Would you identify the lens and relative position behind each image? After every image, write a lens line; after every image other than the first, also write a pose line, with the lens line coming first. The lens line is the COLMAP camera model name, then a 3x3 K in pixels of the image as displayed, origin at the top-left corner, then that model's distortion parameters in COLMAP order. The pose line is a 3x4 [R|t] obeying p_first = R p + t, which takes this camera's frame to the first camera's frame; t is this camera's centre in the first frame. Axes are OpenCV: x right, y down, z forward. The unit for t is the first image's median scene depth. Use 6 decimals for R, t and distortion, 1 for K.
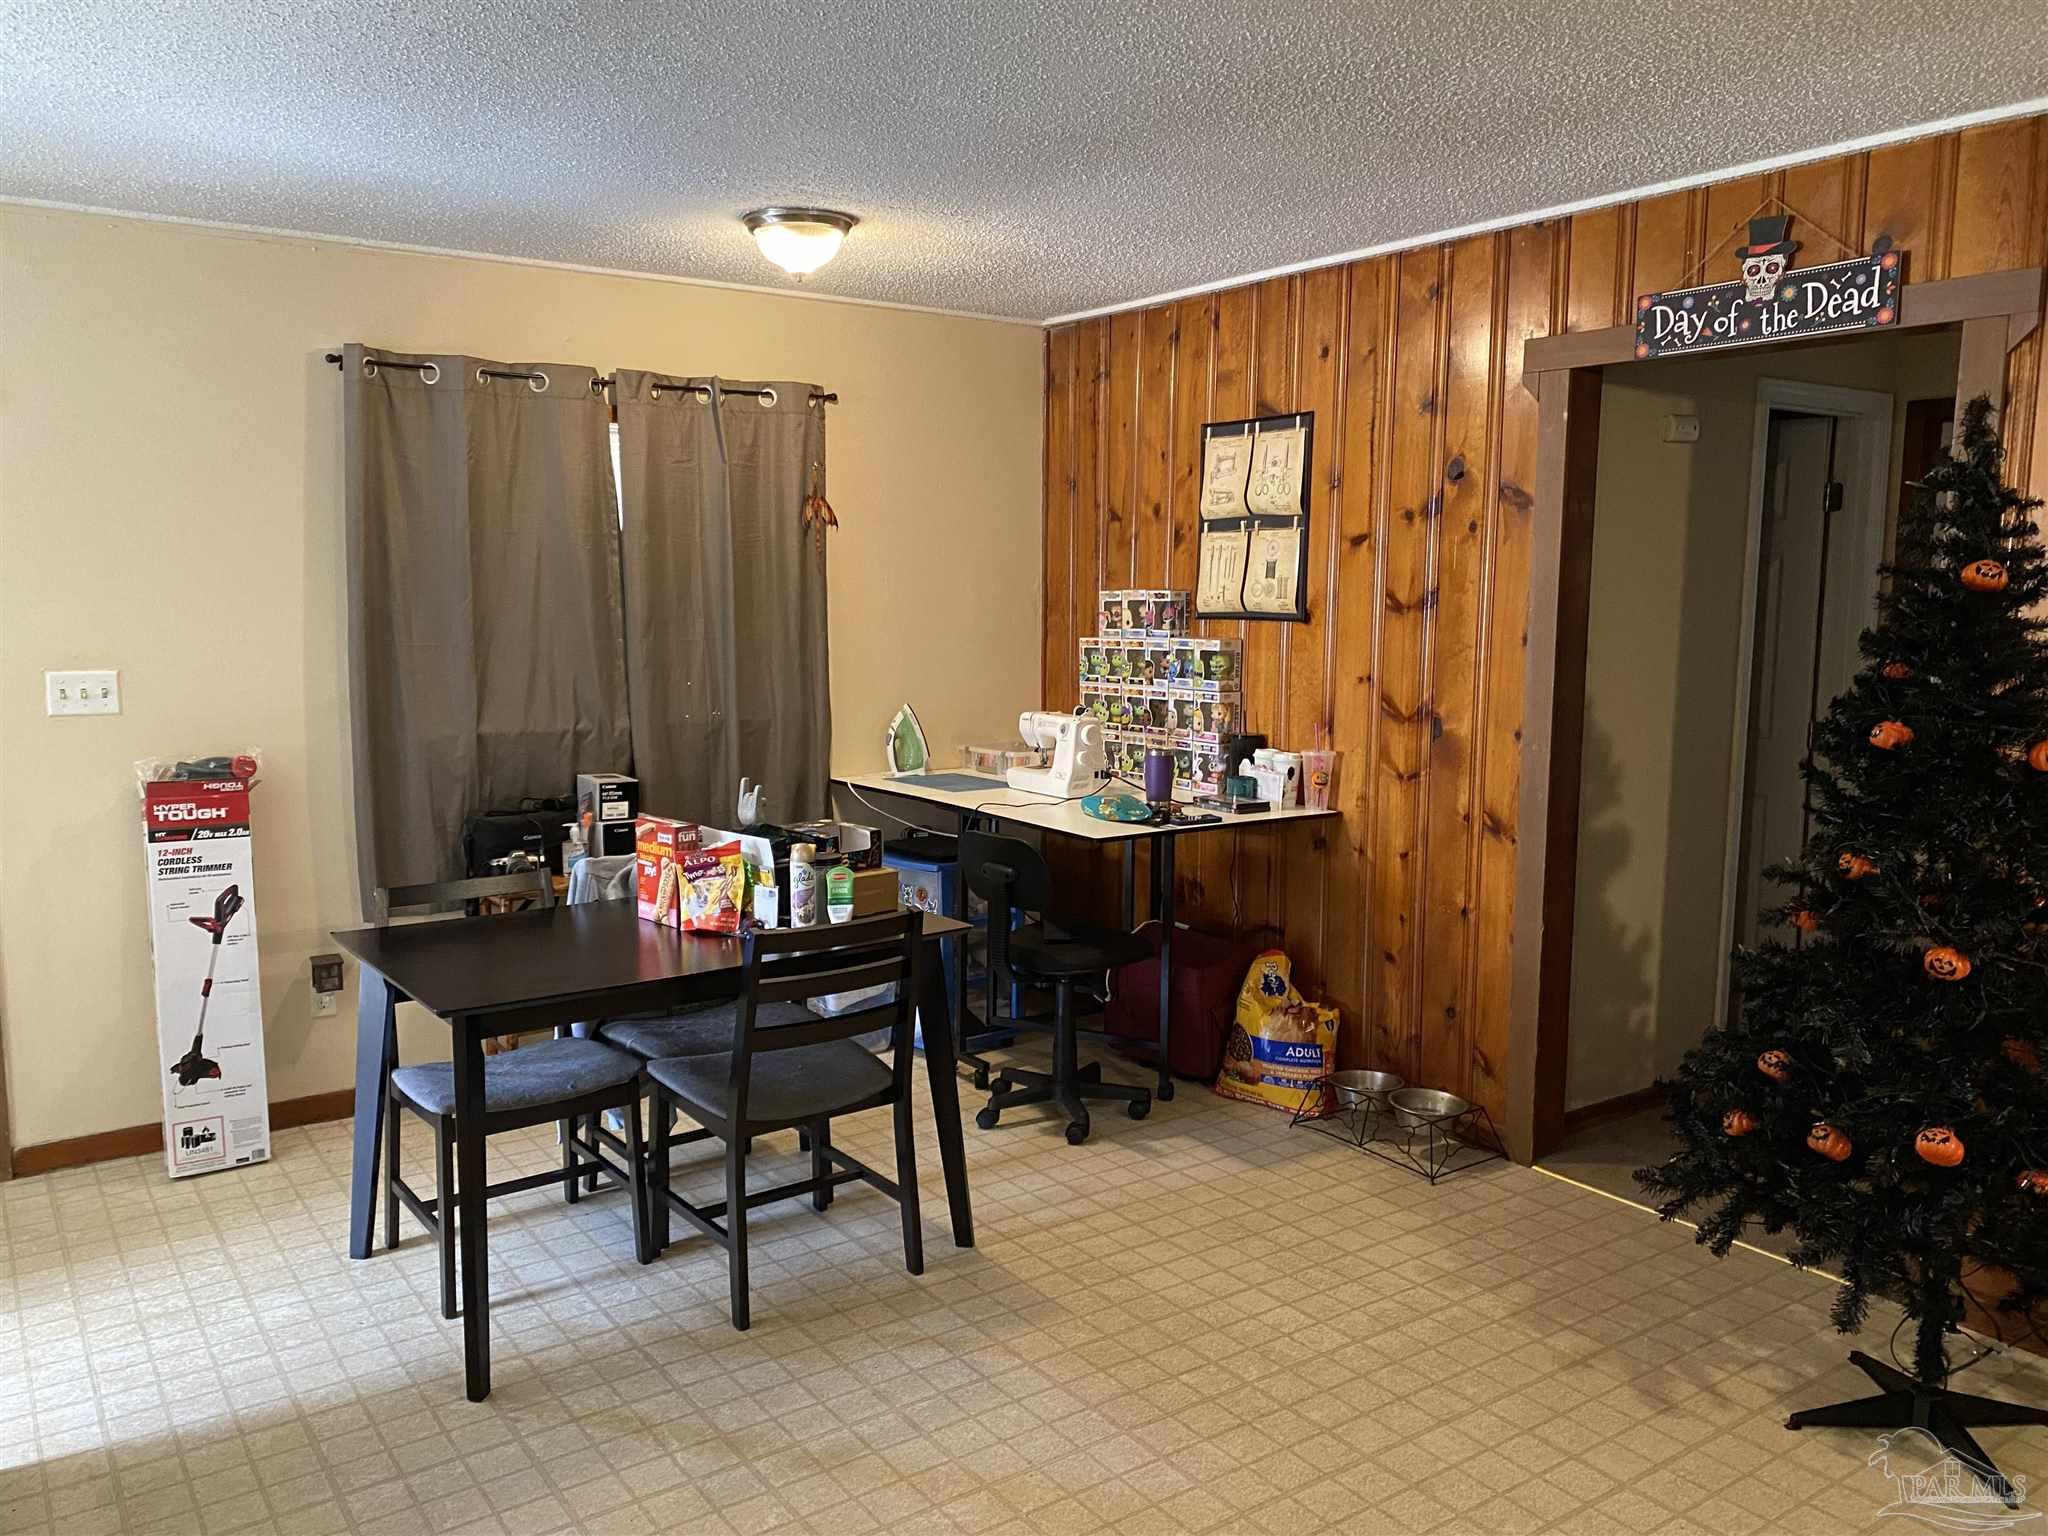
lens RADIAL K [[1590.4, 0, 1024.9], [0, 1590.4, 802.3], [0, 0, 1]] dist [0.137173, -0.239526]
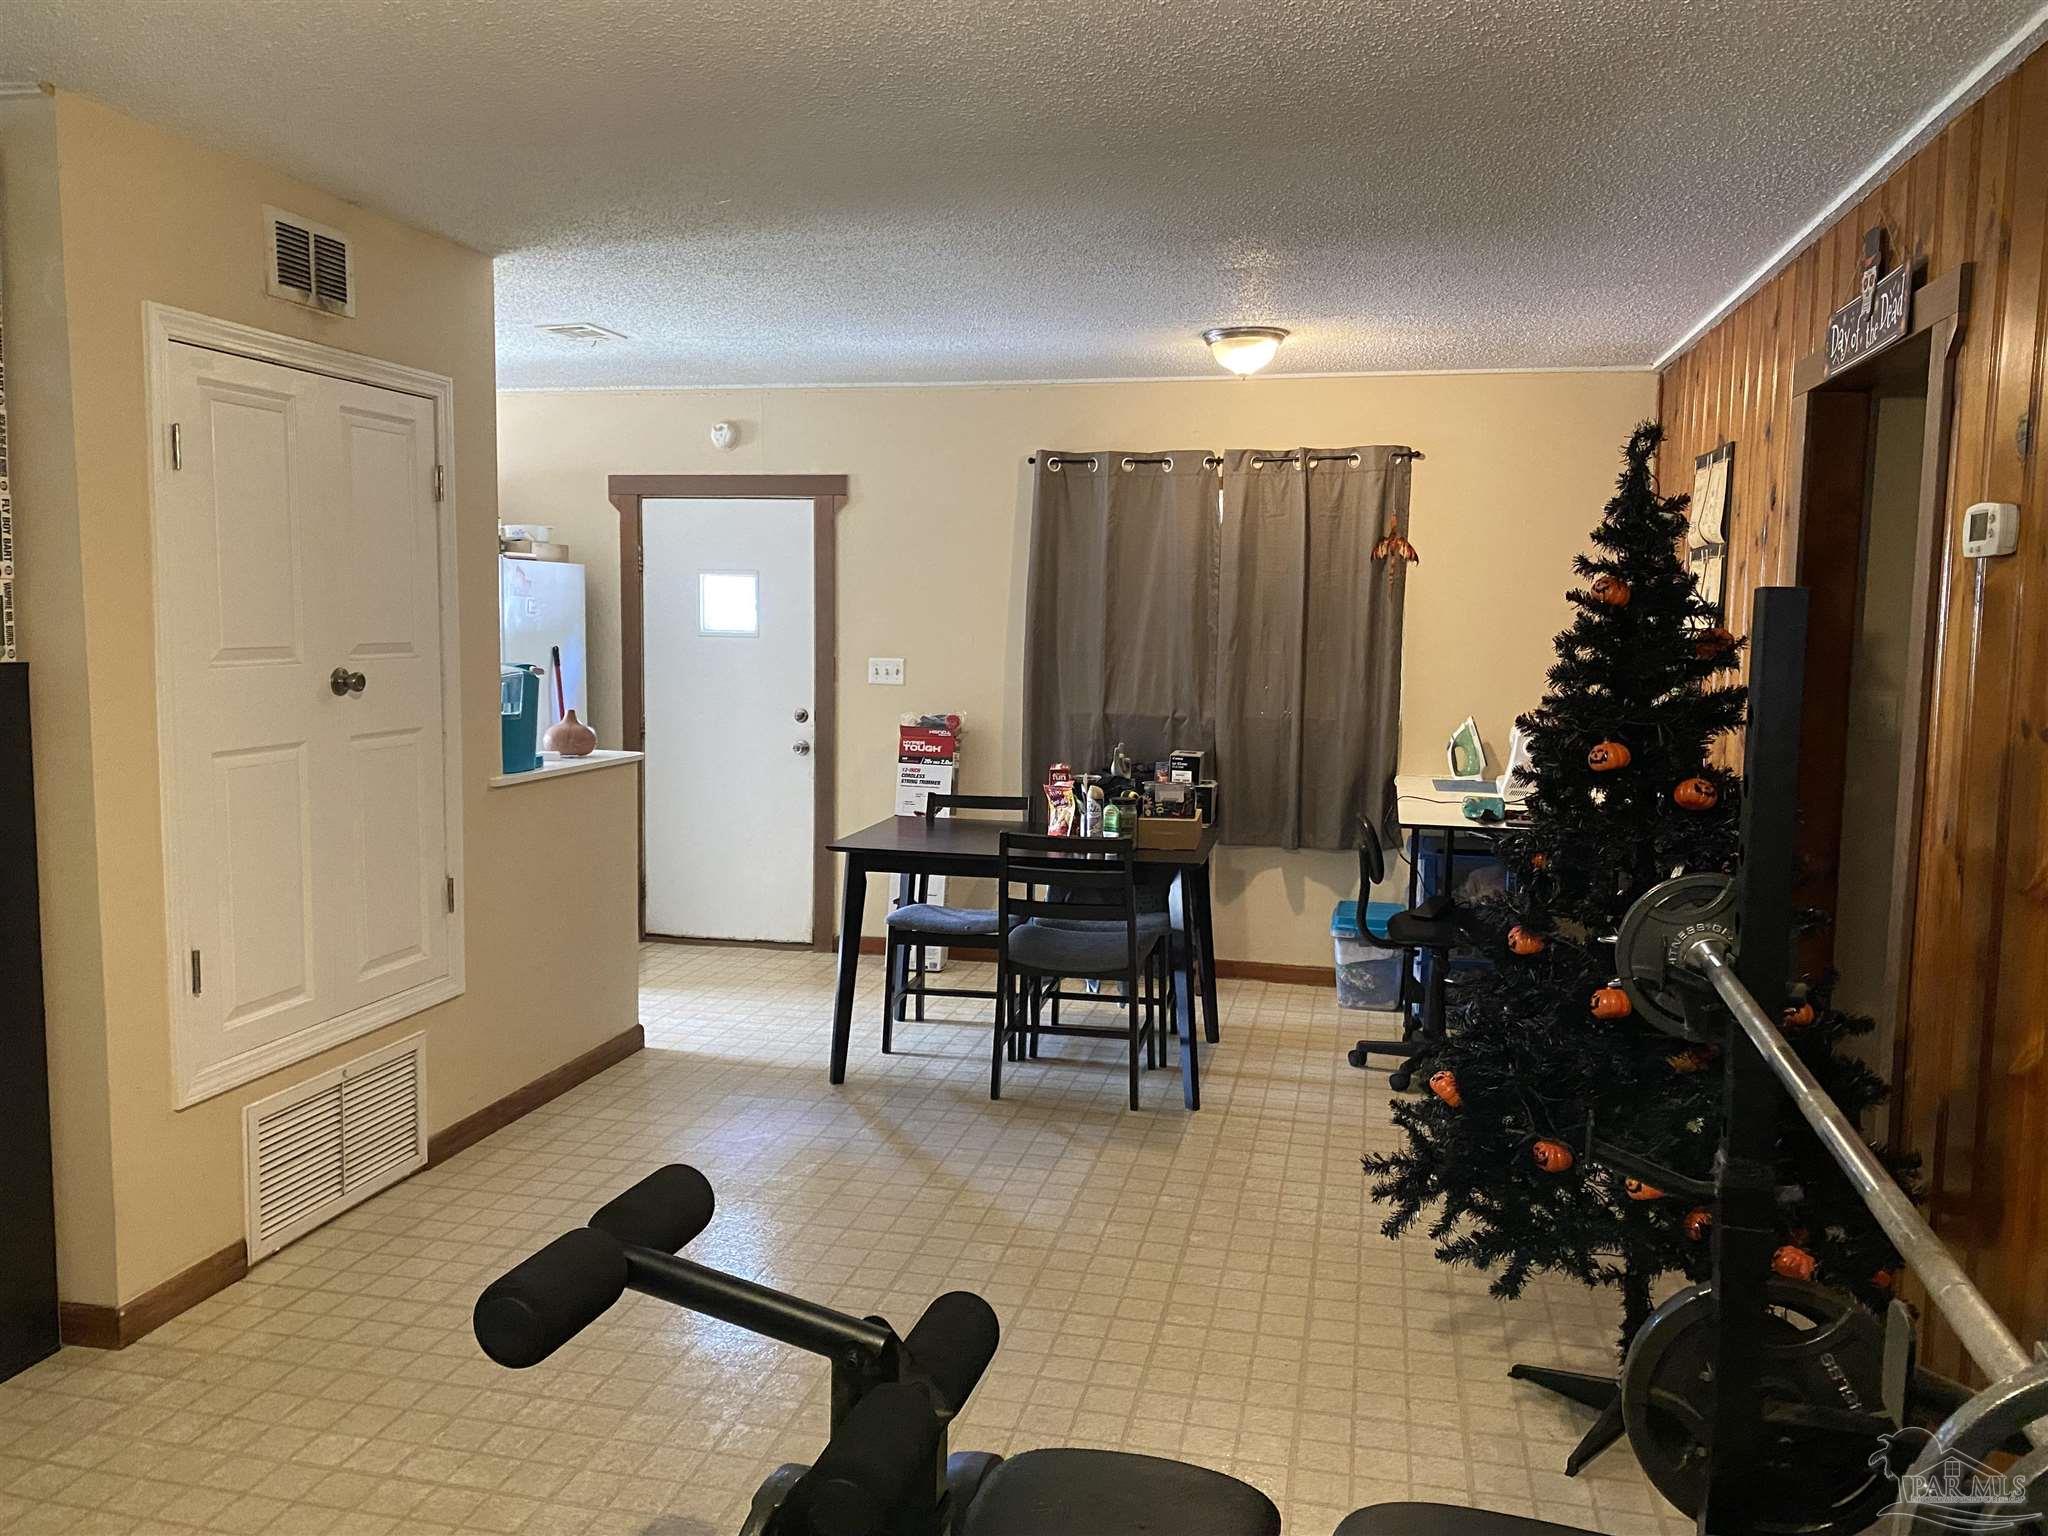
lens RADIAL K [[1590.4, 0, 1024.9], [0, 1590.4, 802.3], [0, 0, 1]] dist [0.137173, -0.239526]
pose [[0.666749, 0.095201, -0.739177, 0.737731], [-0.117328, 0.992849, 0.022042, 0.013981], [0.735989, 0.072030, 0.673151, 0.003380]]
